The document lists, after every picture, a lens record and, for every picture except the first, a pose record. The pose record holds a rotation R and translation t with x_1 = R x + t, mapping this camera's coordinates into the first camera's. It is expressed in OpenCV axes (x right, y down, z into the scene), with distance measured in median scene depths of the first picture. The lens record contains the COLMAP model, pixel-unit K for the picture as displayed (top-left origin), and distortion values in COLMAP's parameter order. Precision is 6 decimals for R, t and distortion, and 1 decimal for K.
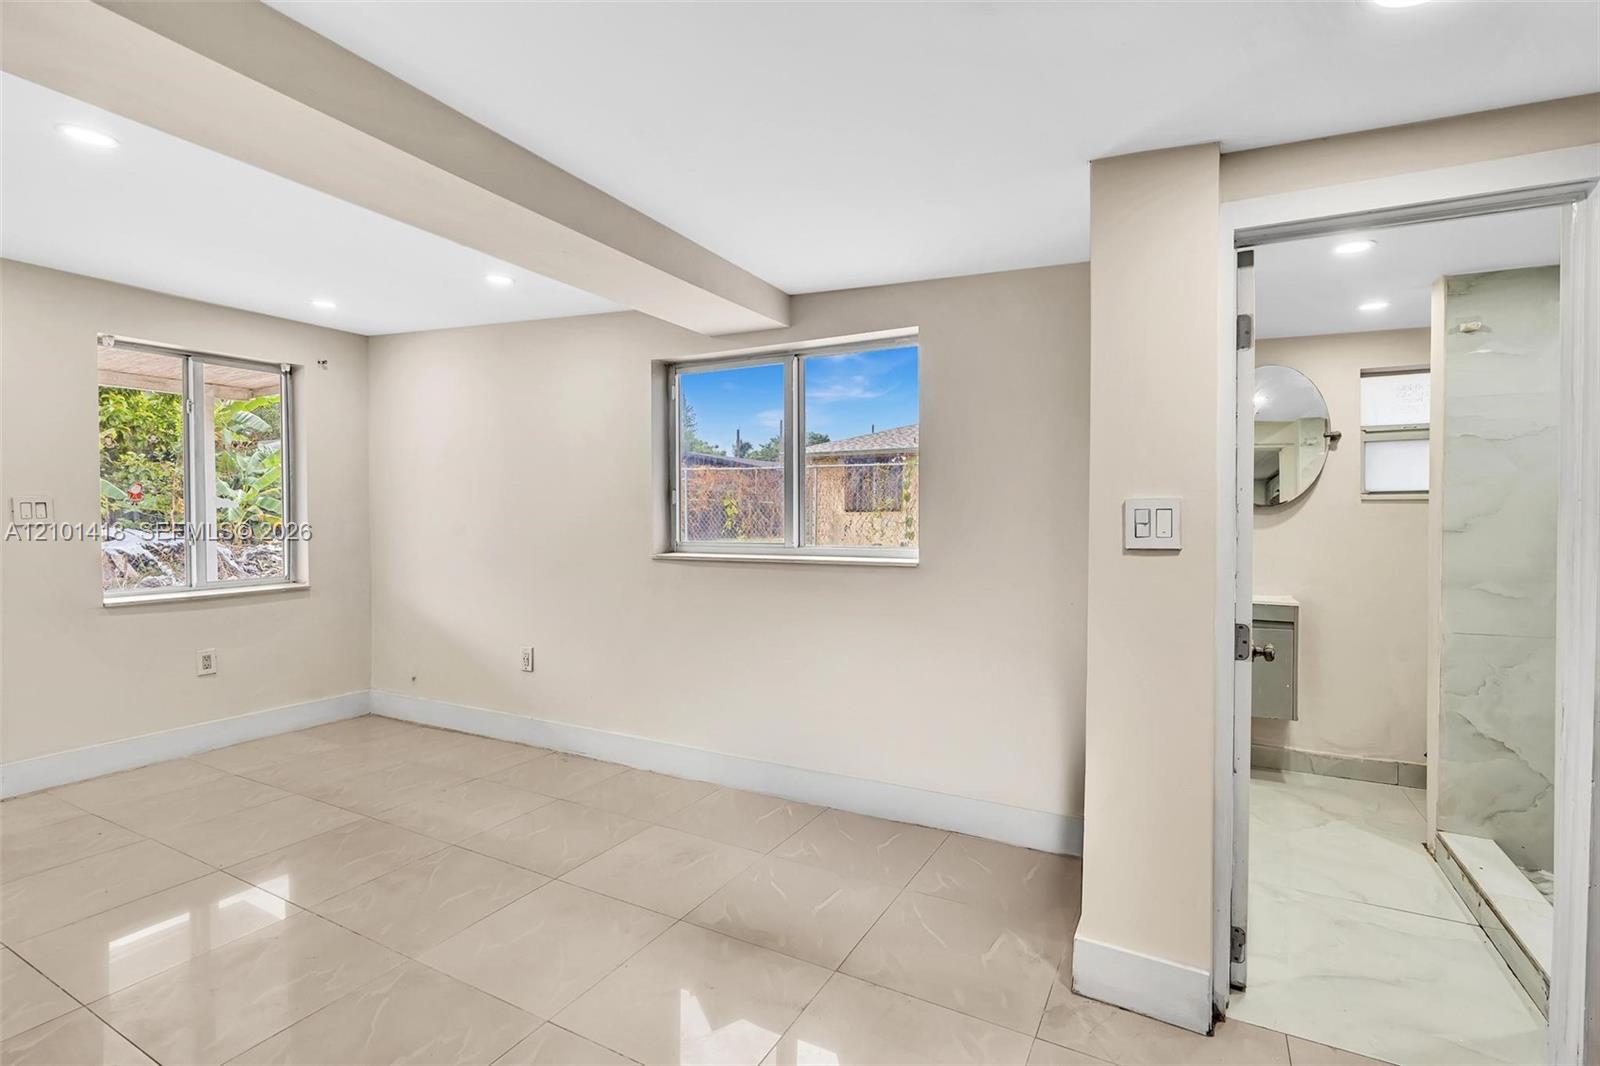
lens RADIAL K [[793.6, 0, 789.7], [0, 793.6, 550.1], [0, 0, 1]] dist [-0.003932, 0.001548]
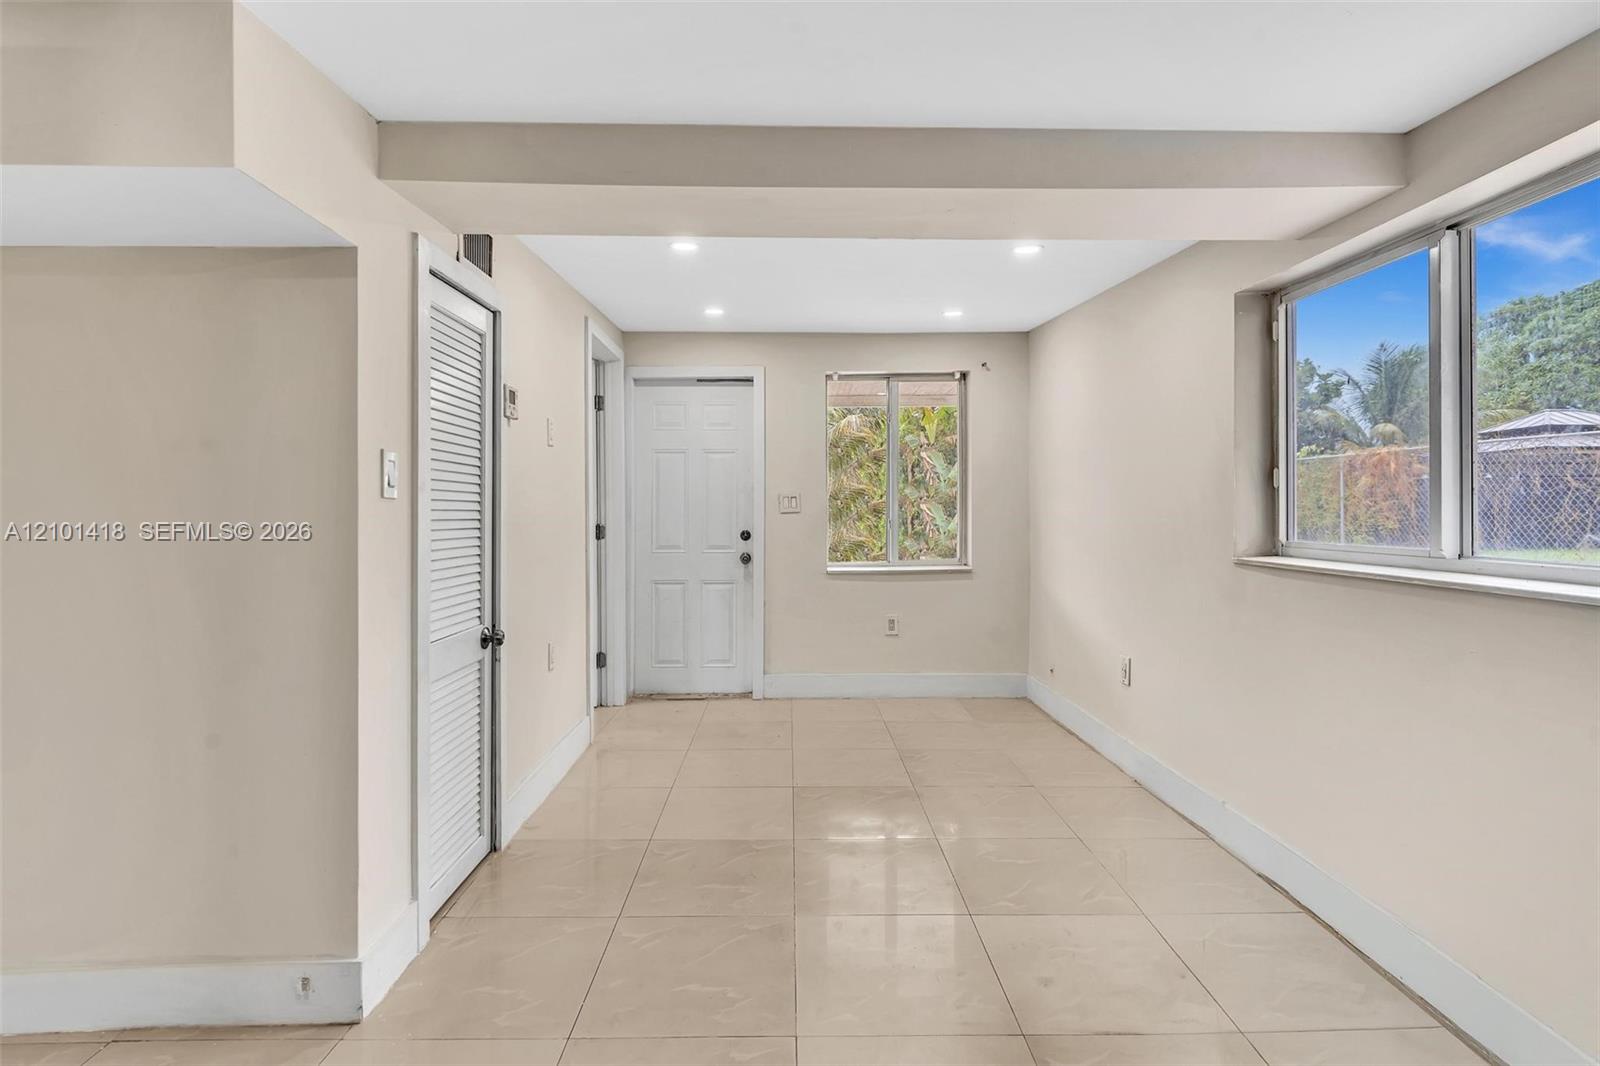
lens RADIAL K [[793.6, 0, 786.6], [0, 793.6, 523.0], [0, 0, 1]] dist [-0.003932, 0.001548]
pose [[0.462400, 0.017445, -0.886500, 0.301515], [-0.037038, 0.999314, 0.000346, -0.011659], [0.885897, 0.032674, 0.462729, 0.307732]]
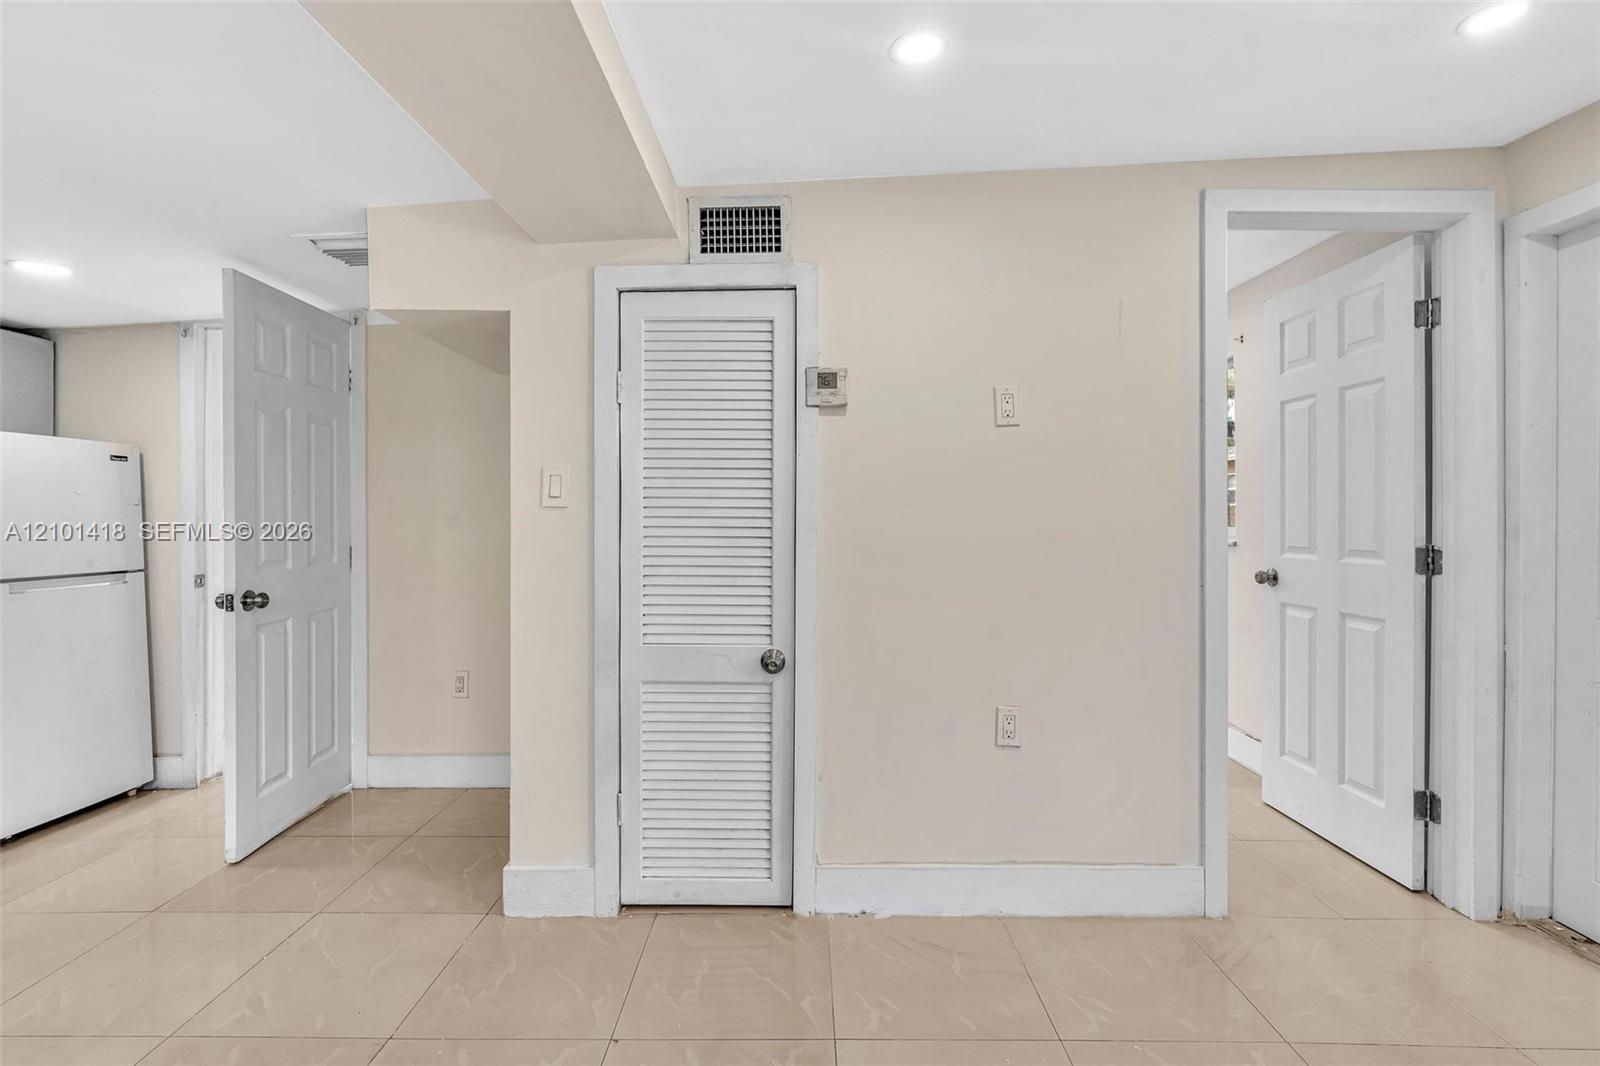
lens RADIAL K [[719.1, 0, 791.7], [0, 719.1, 517.6], [0, 0, 1]] dist [-0.002273, 0.001552]
pose [[-0.897382, 0.005748, -0.441217, -0.282081], [-0.016915, 0.998732, 0.047415, -0.044980], [0.440930, 0.050013, -0.896147, 1.000447]]
